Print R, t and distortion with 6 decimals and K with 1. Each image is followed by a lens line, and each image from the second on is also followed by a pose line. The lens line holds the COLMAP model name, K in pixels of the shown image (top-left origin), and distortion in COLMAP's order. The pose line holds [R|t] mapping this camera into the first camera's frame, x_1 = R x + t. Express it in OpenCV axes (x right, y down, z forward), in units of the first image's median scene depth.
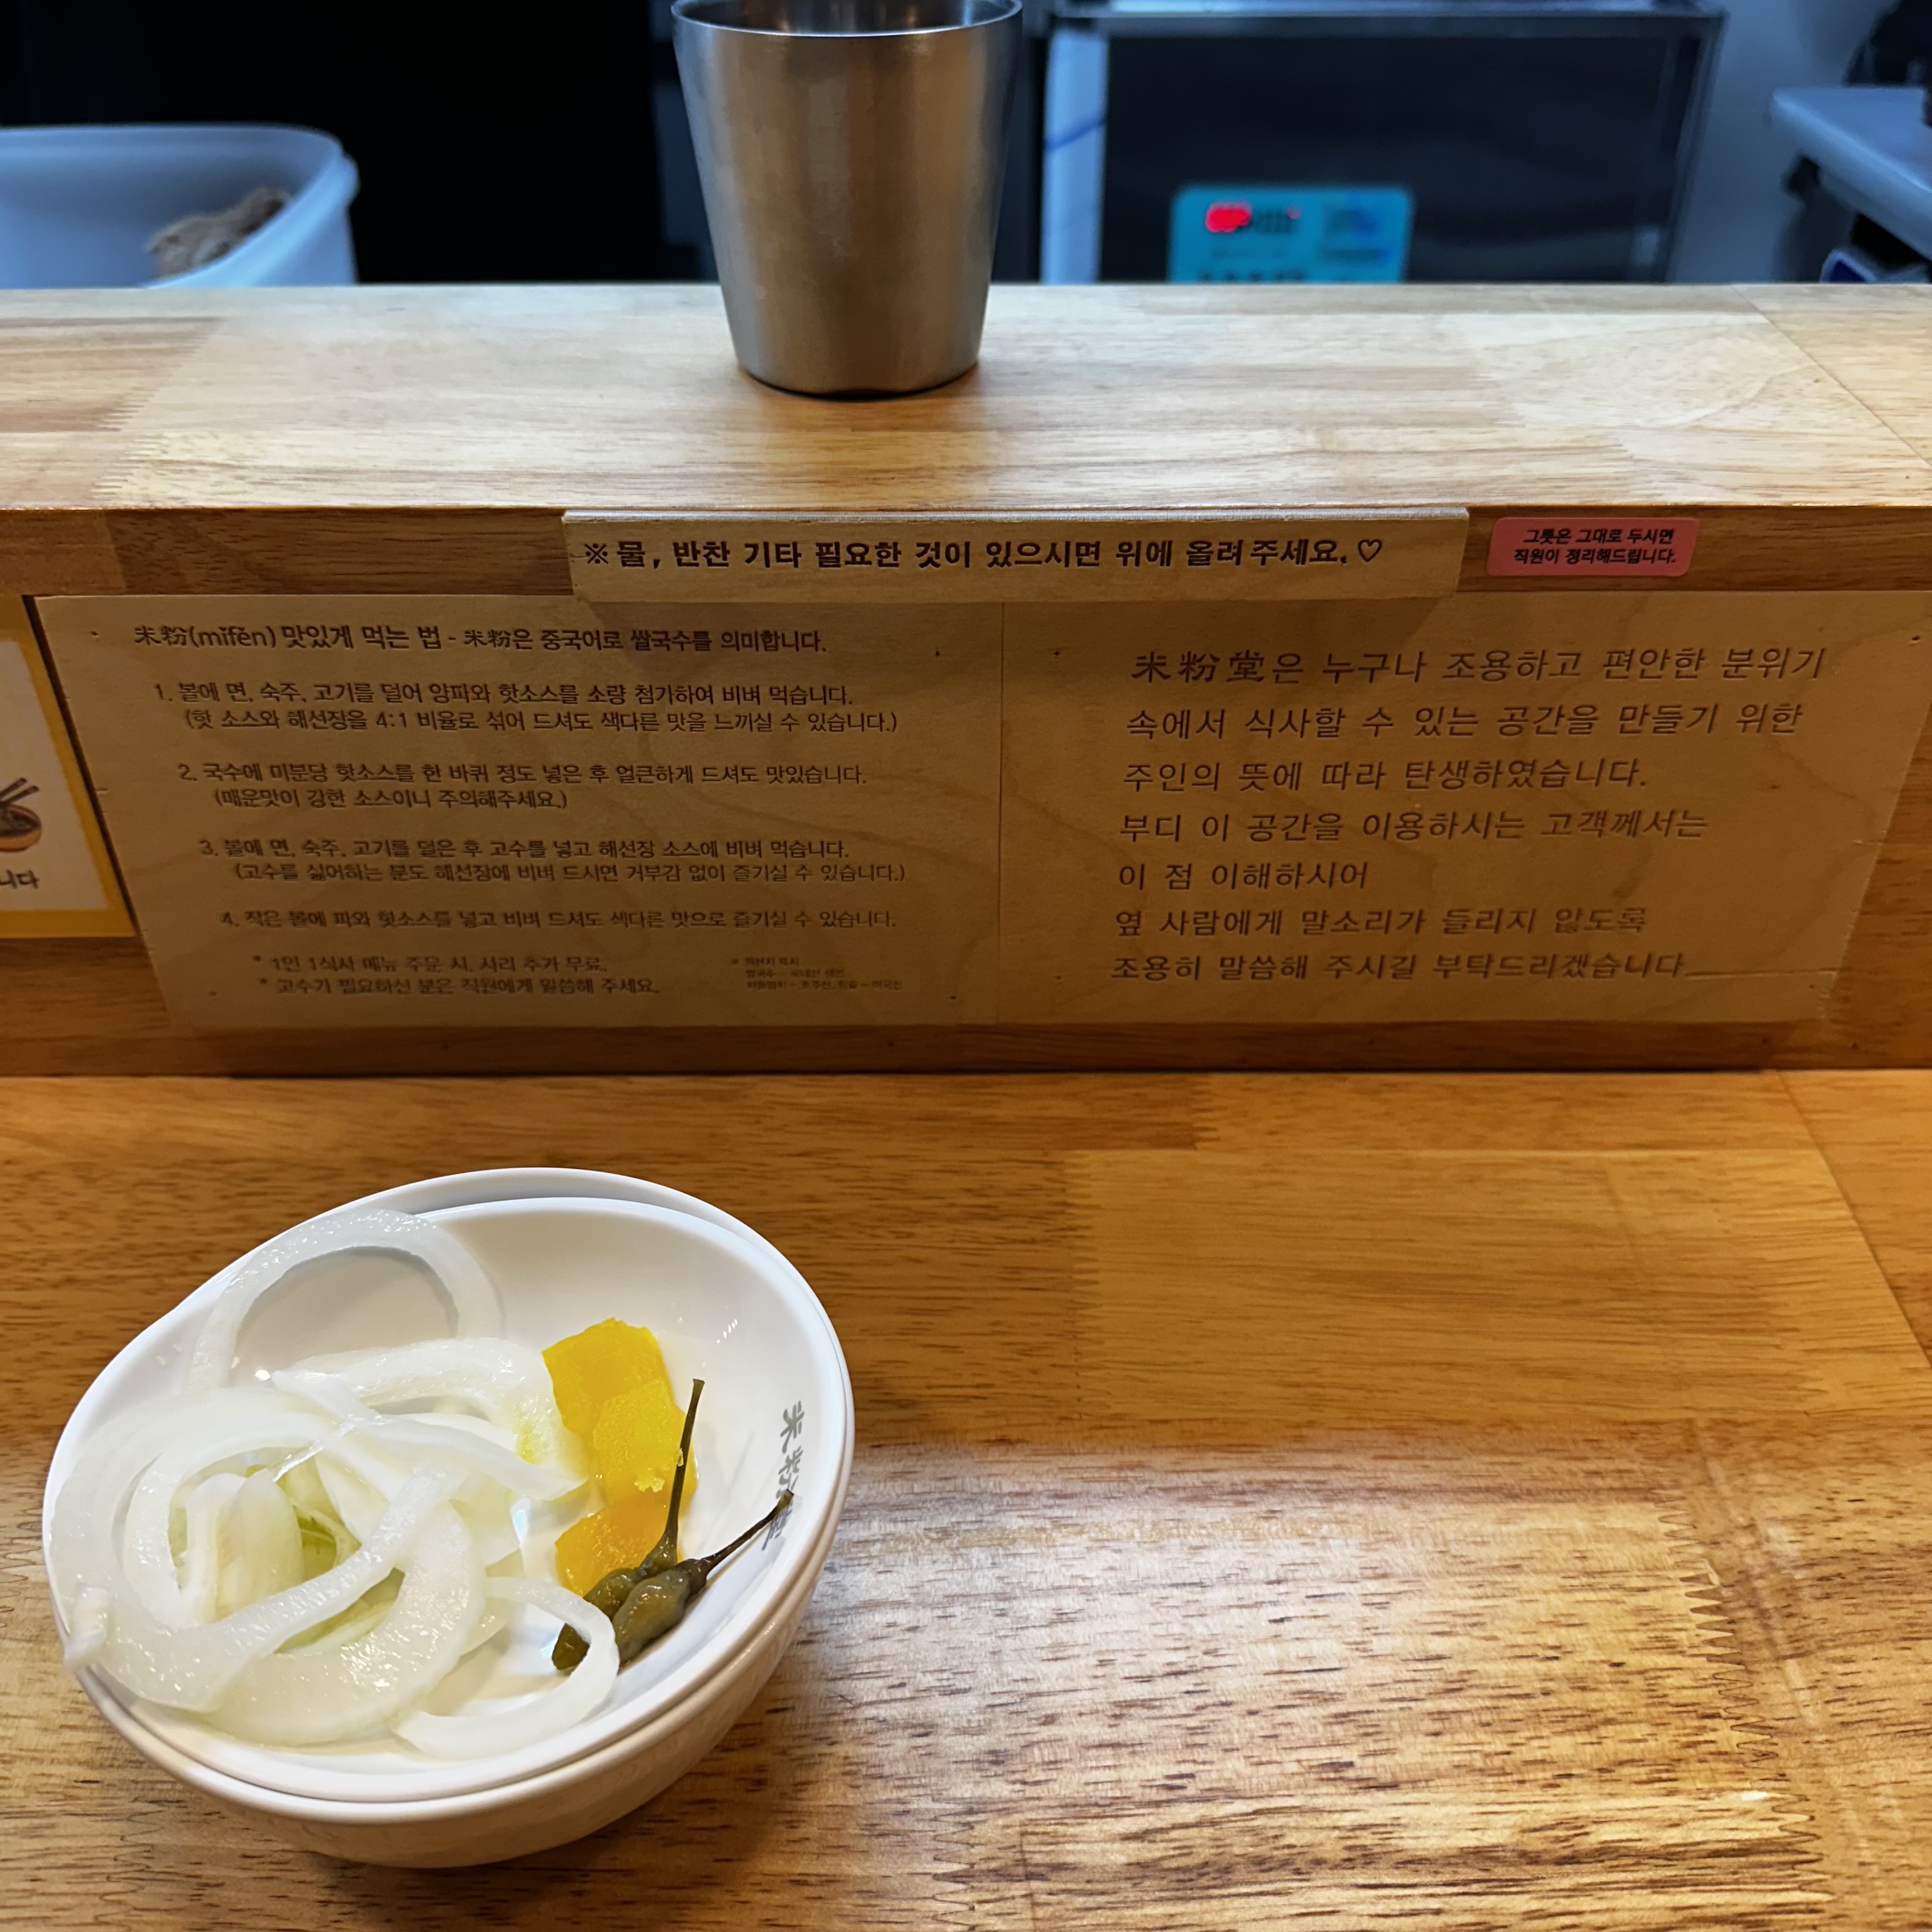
lens RADIAL K [[1802.2, 0, 966.0], [0, 1802.2, 966.0], [0, 0, 1]] dist [0.172656, -0.456436]
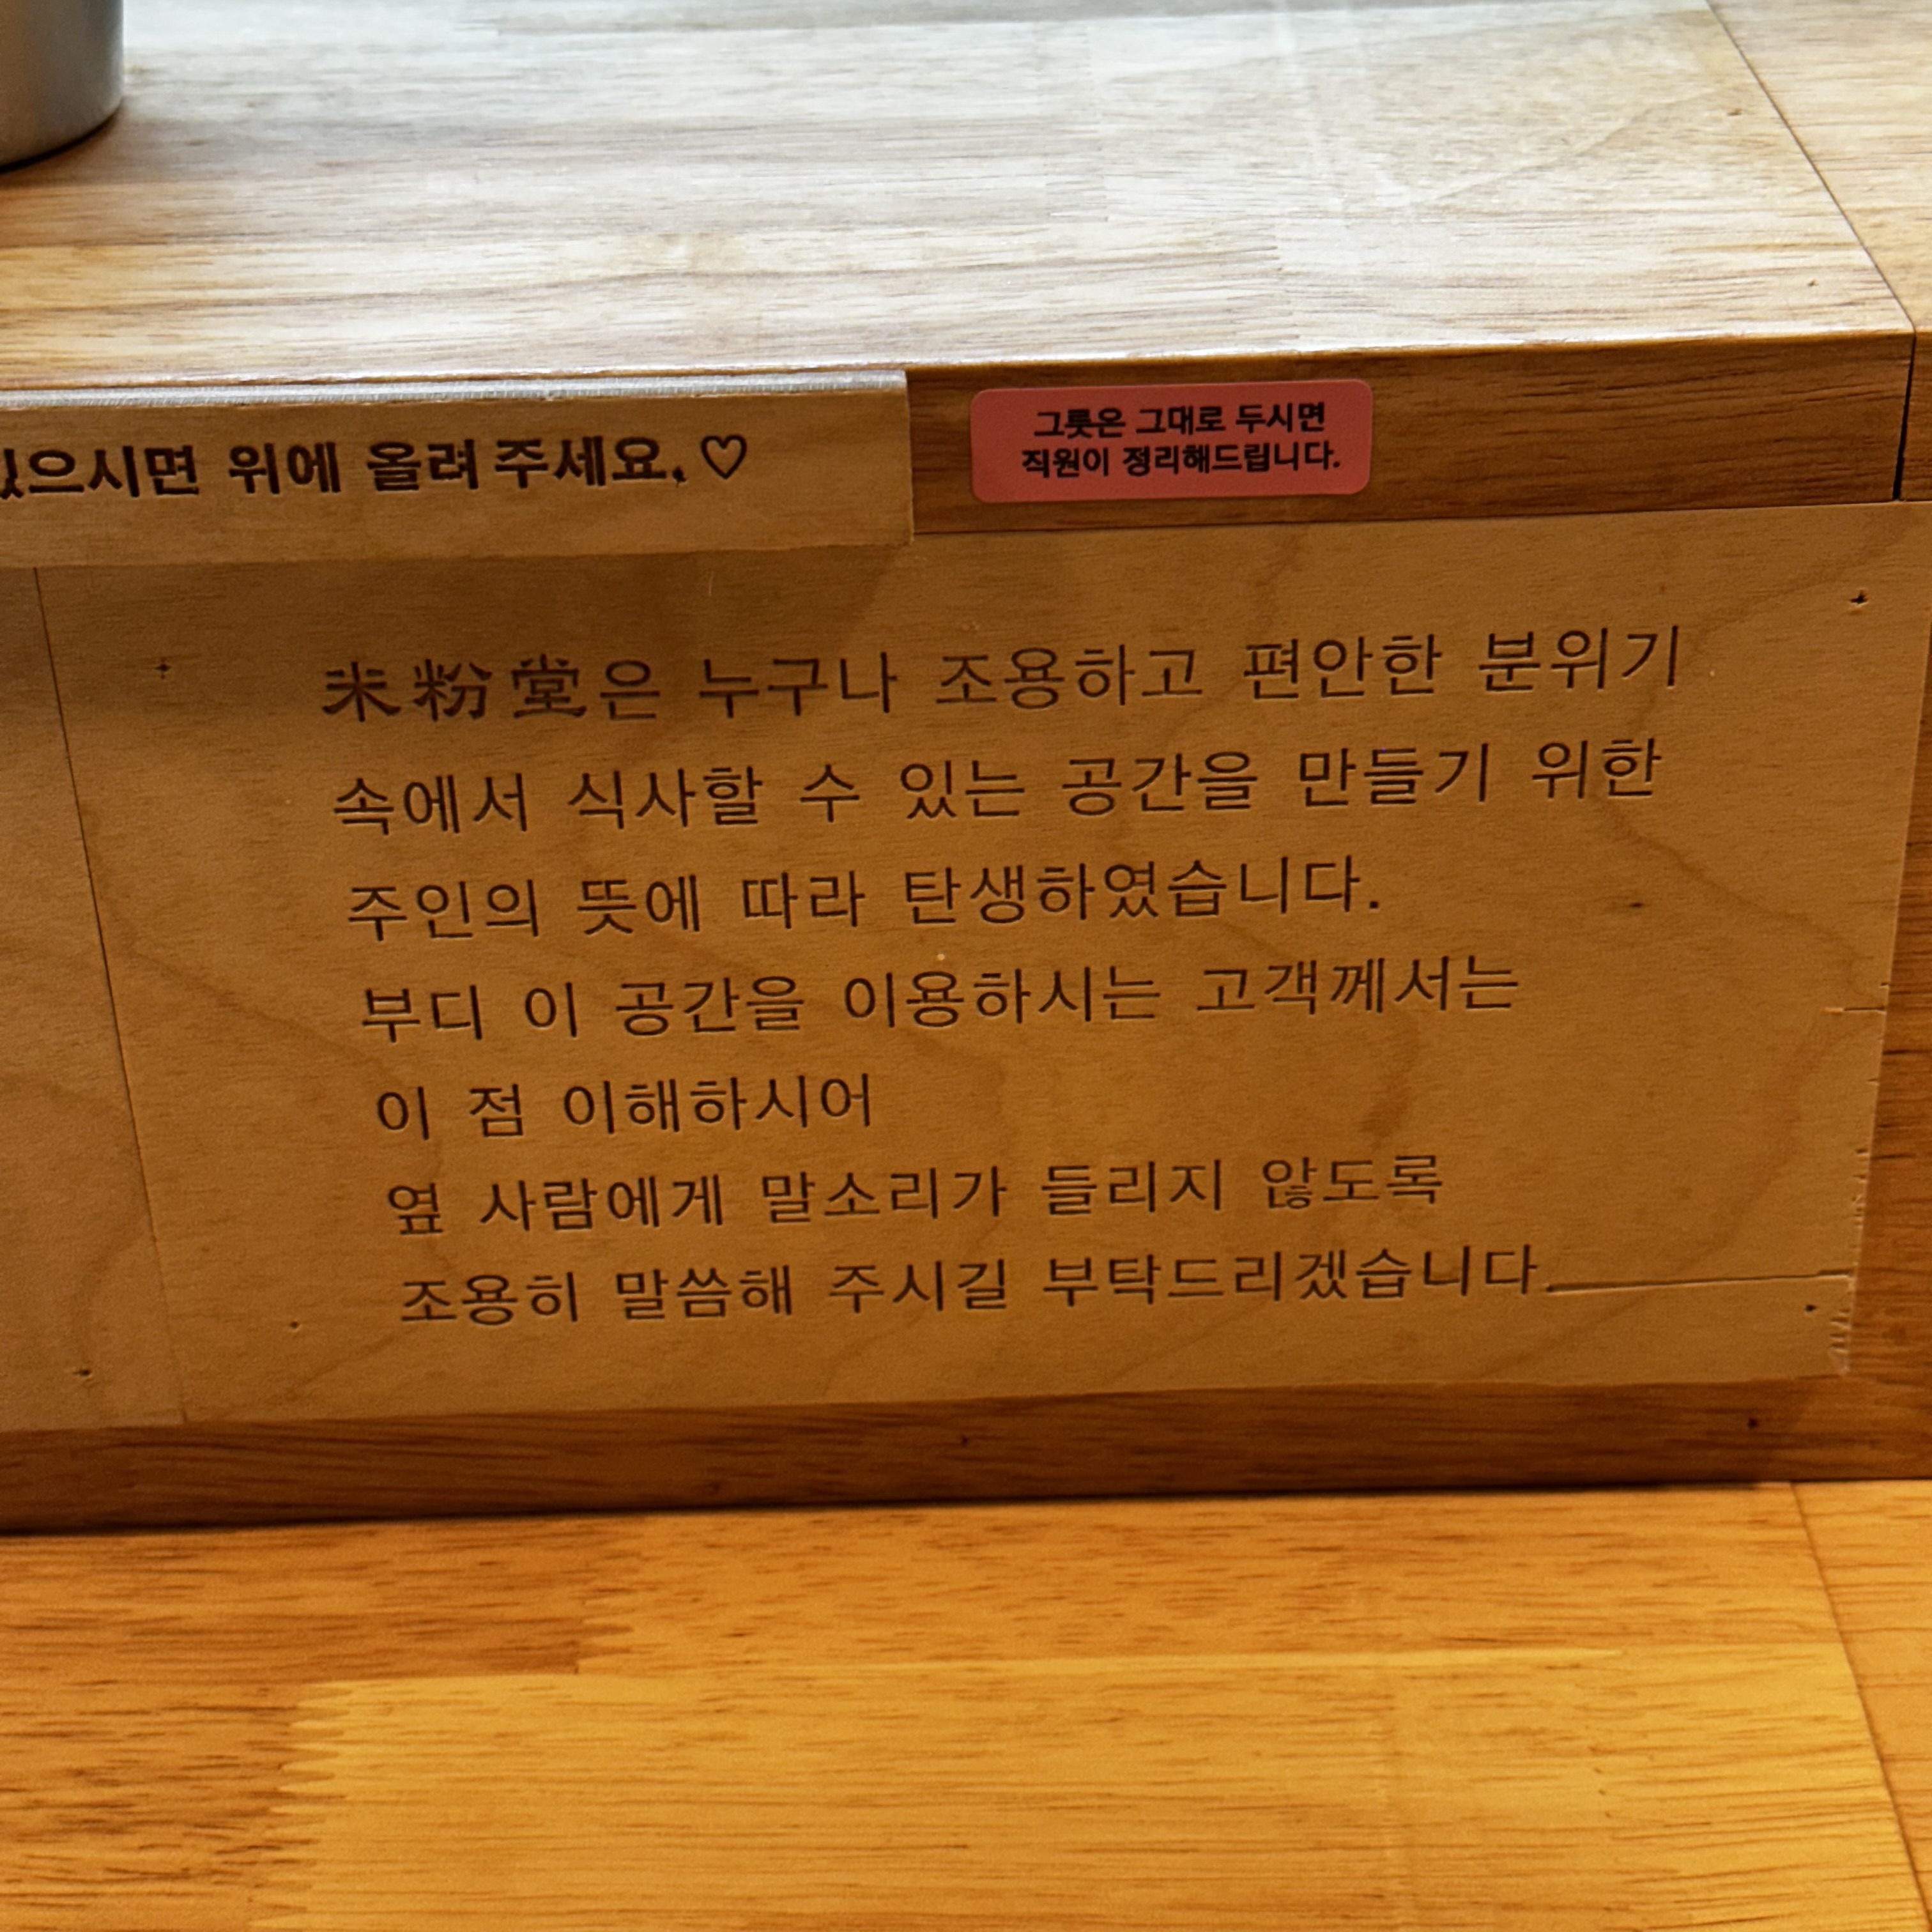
lens RADIAL K [[3602.7, 0, 966.0], [0, 3602.7, 966.0], [0, 0, 1]] dist [0.149871, -0.240614]
pose [[0.999677, -0.024259, -0.007539, 0.261133], [0.023282, 0.993643, -0.110147, 0.023992], [0.010163, 0.109936, 0.993887, 0.010454]]
